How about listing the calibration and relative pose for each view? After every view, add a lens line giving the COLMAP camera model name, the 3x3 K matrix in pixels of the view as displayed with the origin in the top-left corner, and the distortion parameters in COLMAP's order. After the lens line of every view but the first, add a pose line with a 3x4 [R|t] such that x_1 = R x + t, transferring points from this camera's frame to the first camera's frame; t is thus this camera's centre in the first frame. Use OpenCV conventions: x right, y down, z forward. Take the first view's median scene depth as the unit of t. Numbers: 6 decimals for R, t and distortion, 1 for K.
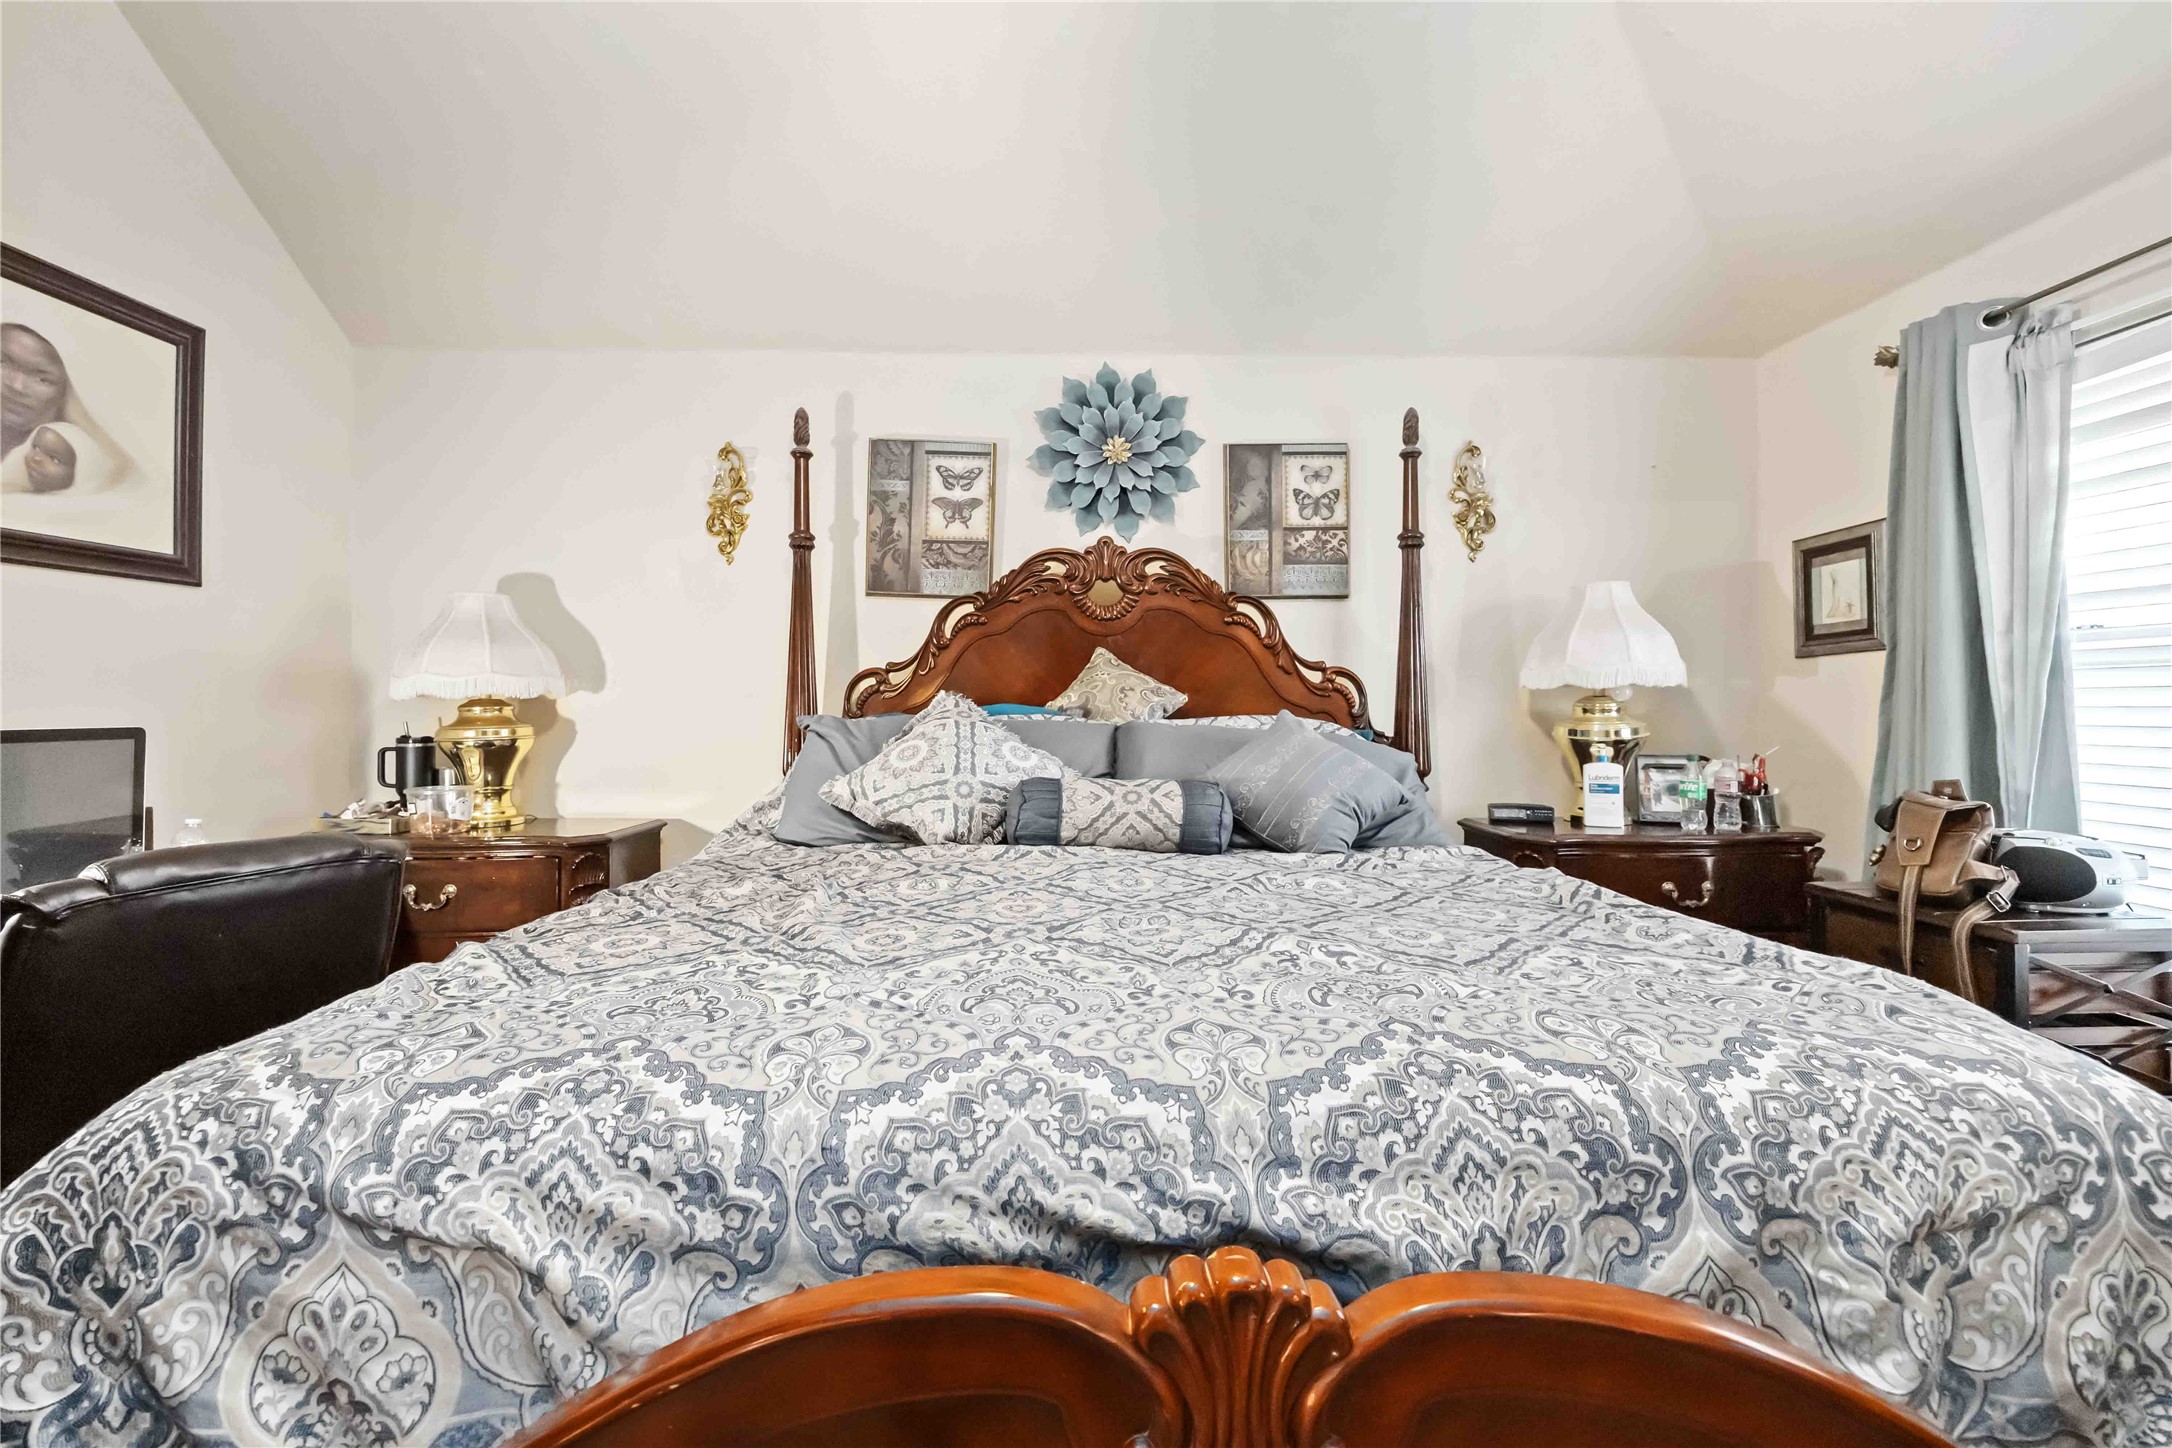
lens RADIAL K [[859.7, 0, 1101.5], [0, 859.7, 703.6], [0, 0, 1]] dist [-0.002780, -0.000050]
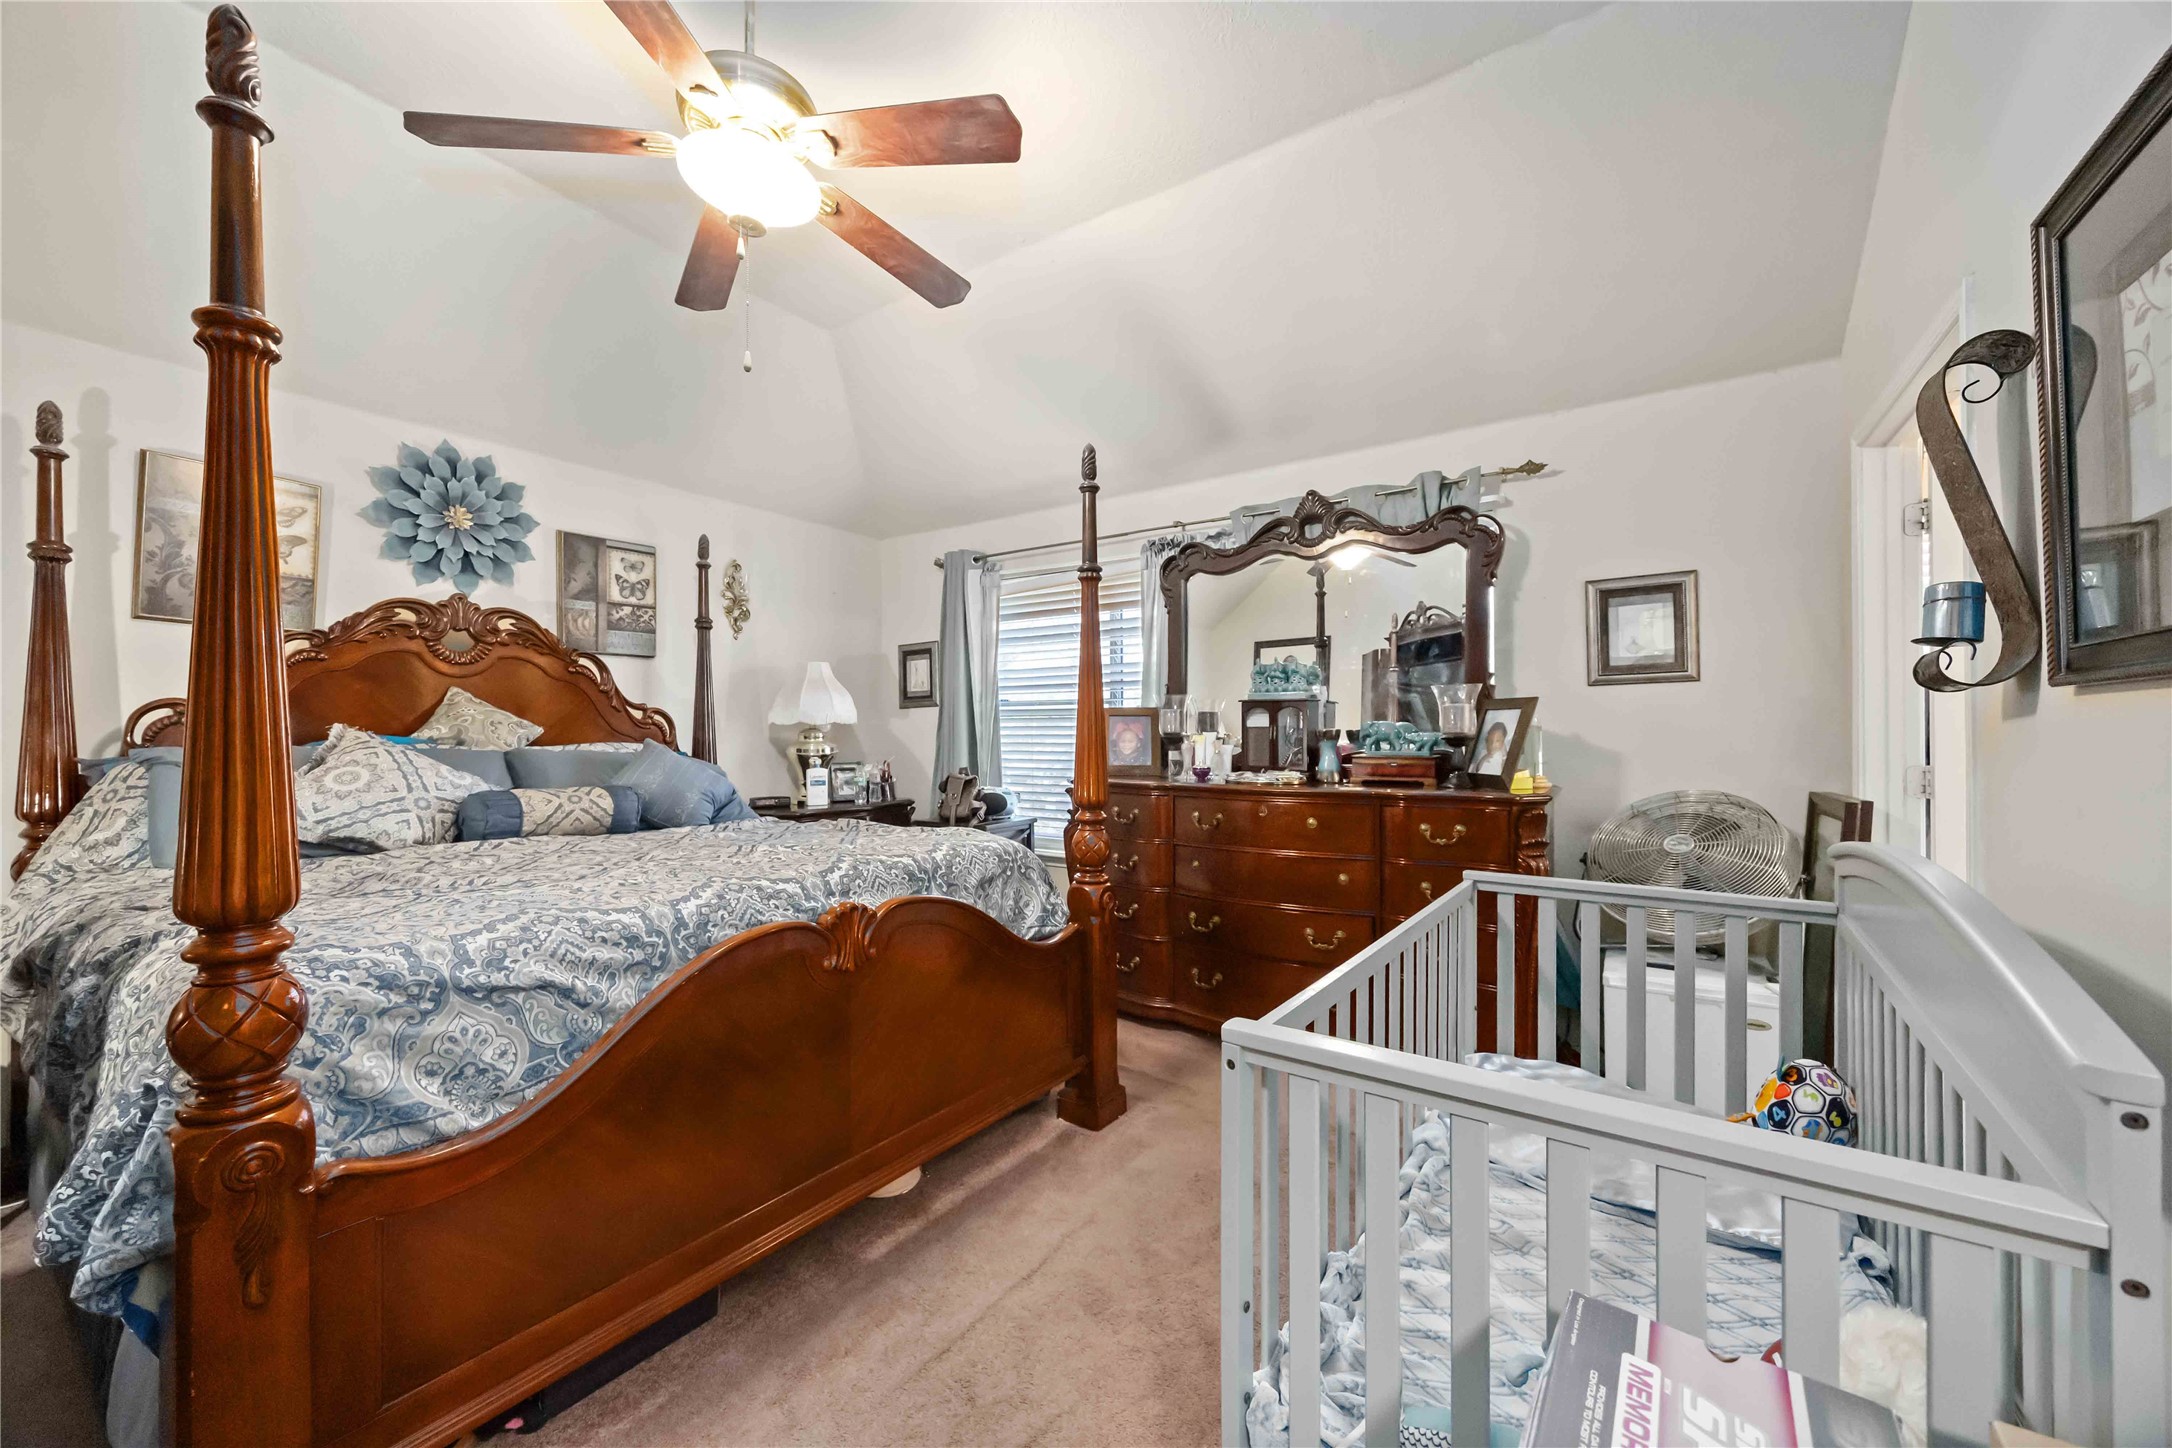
lens RADIAL K [[859.7, 0, 1089.2], [0, 859.7, 729.7], [0, 0, 1]] dist [-0.002780, -0.000050]
pose [[0.570117, 0.000231, 0.821563, -0.562707], [0.000296, 1.000000, -0.000486, -0.006686], [-0.821563, 0.000520, 0.570117, -0.462161]]
